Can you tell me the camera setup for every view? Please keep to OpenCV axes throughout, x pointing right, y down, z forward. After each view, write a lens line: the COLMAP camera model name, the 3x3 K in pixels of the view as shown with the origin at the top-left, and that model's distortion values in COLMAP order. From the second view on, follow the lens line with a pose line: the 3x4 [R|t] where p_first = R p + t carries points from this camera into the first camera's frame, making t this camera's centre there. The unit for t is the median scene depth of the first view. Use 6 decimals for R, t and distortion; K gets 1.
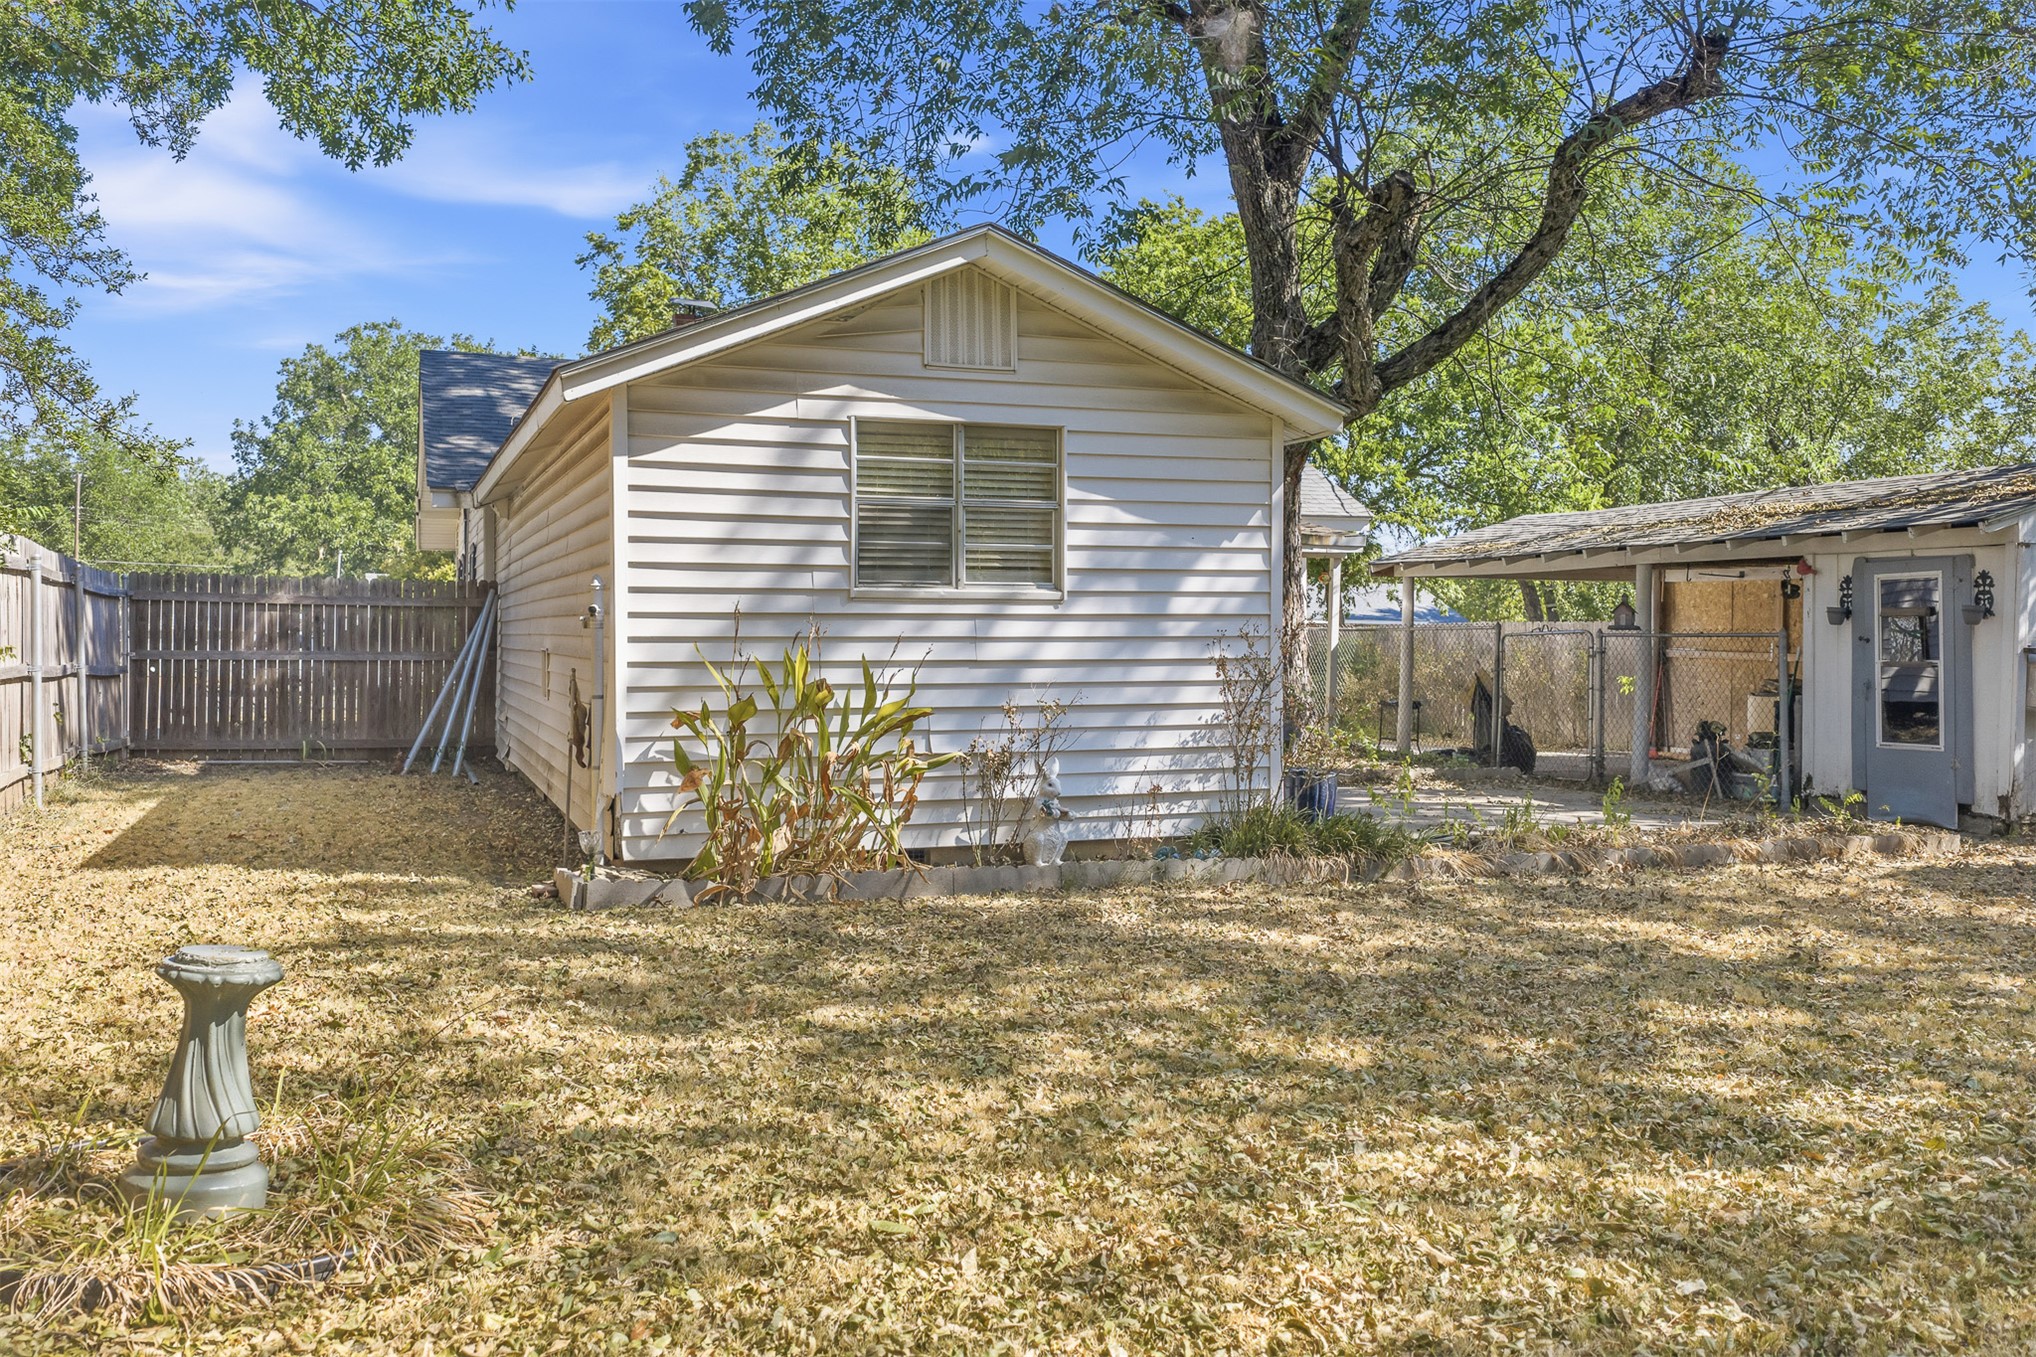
lens RADIAL K [[1683.9, 0, 1005.8], [0, 1683.9, 691.1], [0, 0, 1]] dist [0.012588, -0.032749]
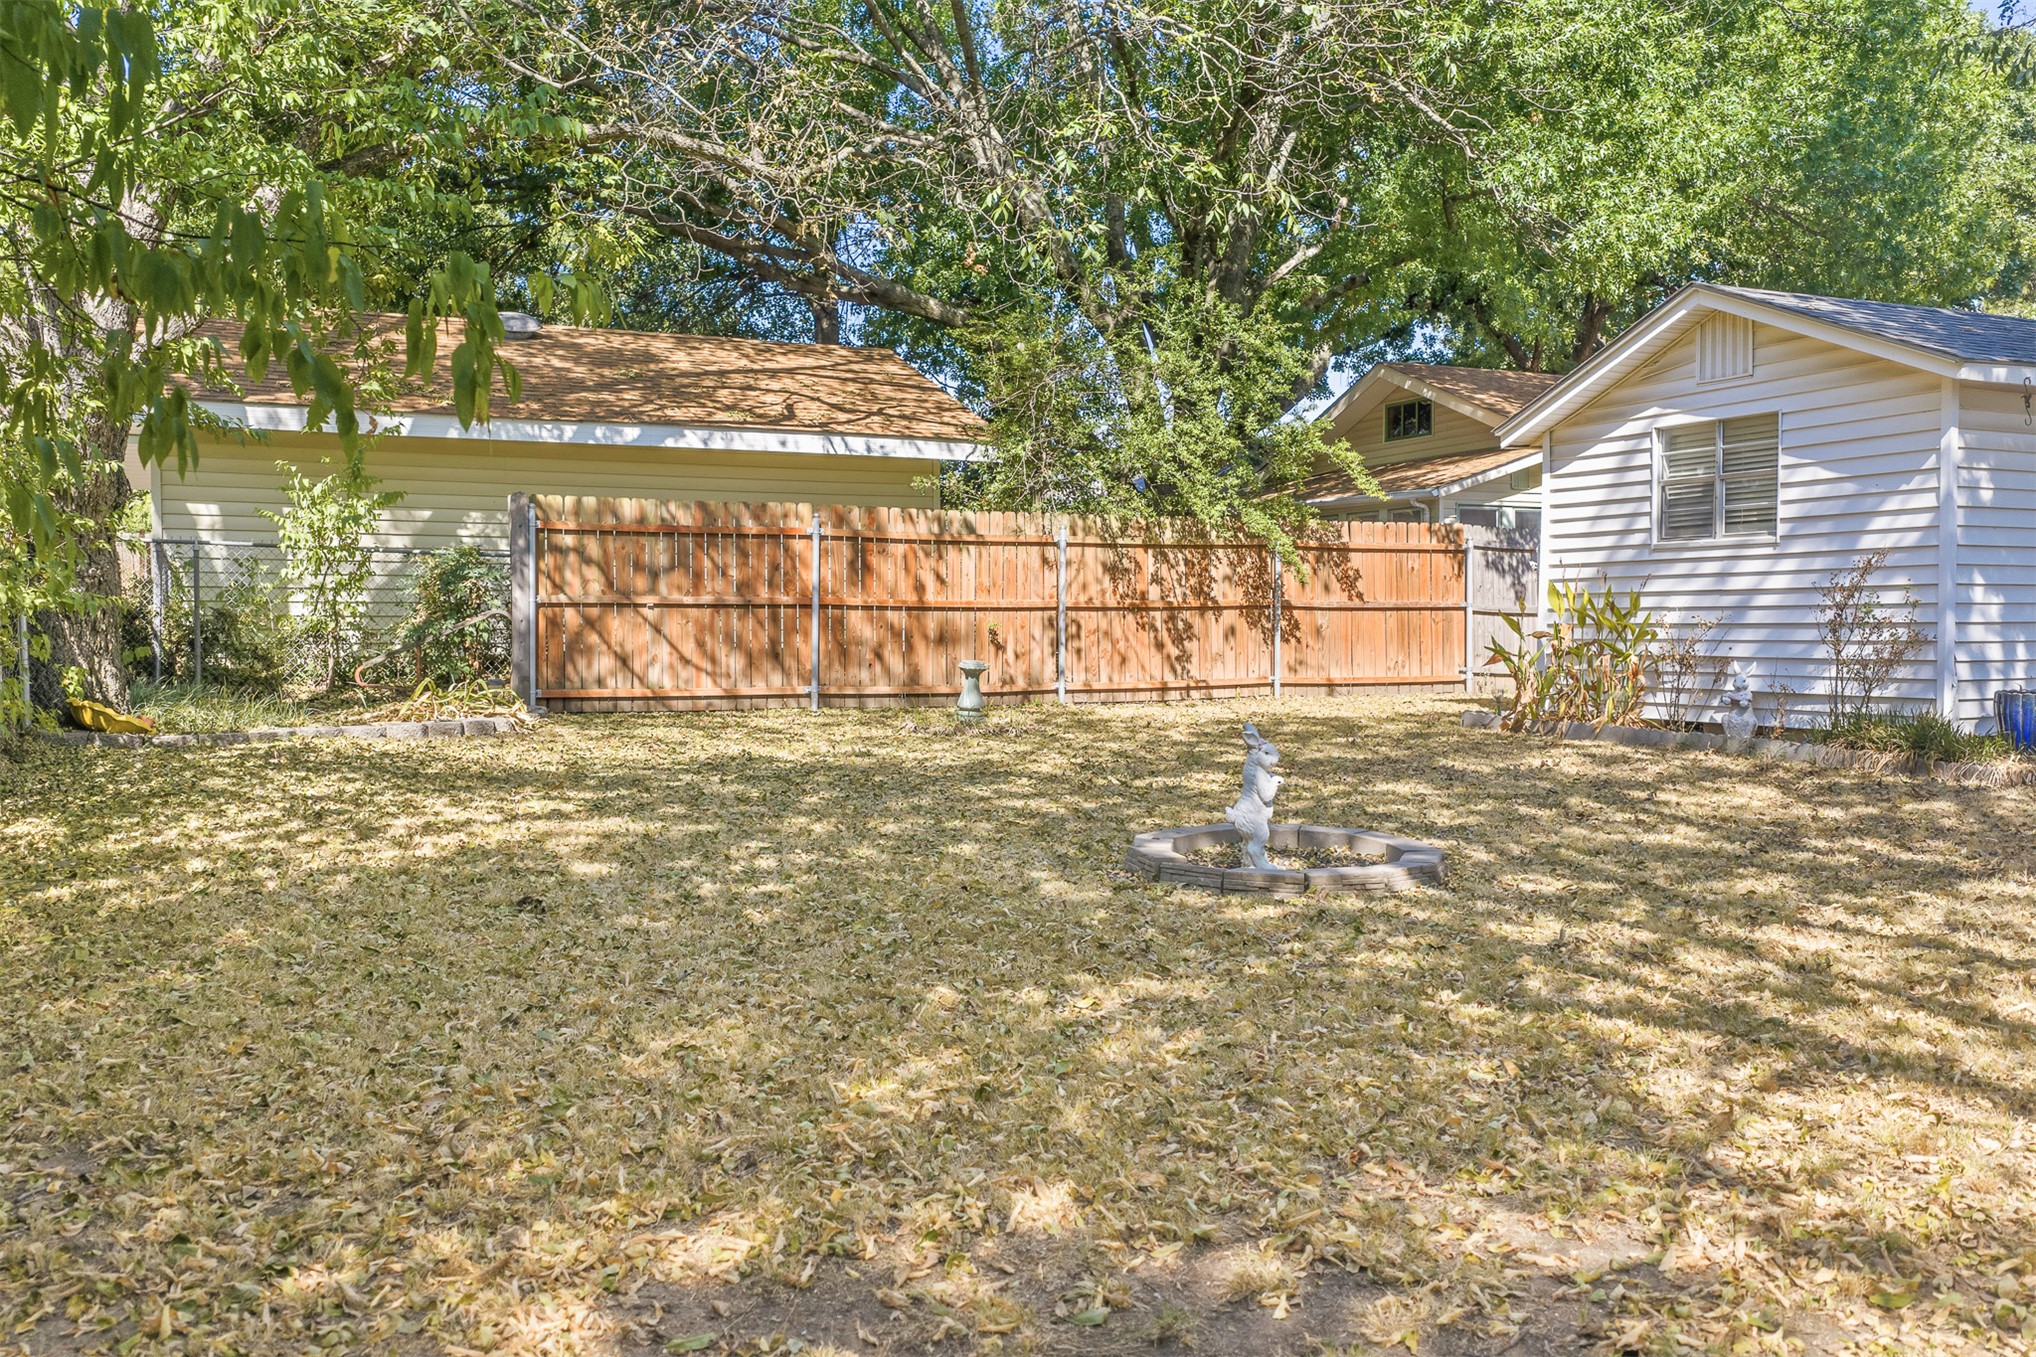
lens RADIAL K [[1683.9, 0, 1017.0], [0, 1683.9, 672.4], [0, 0, 1]] dist [0.012588, -0.032749]
pose [[0.076029, 0.034448, -0.996510, 1.304025], [-0.011516, 0.999367, 0.033668, 0.009382], [0.997039, 0.008917, 0.076378, 0.308660]]
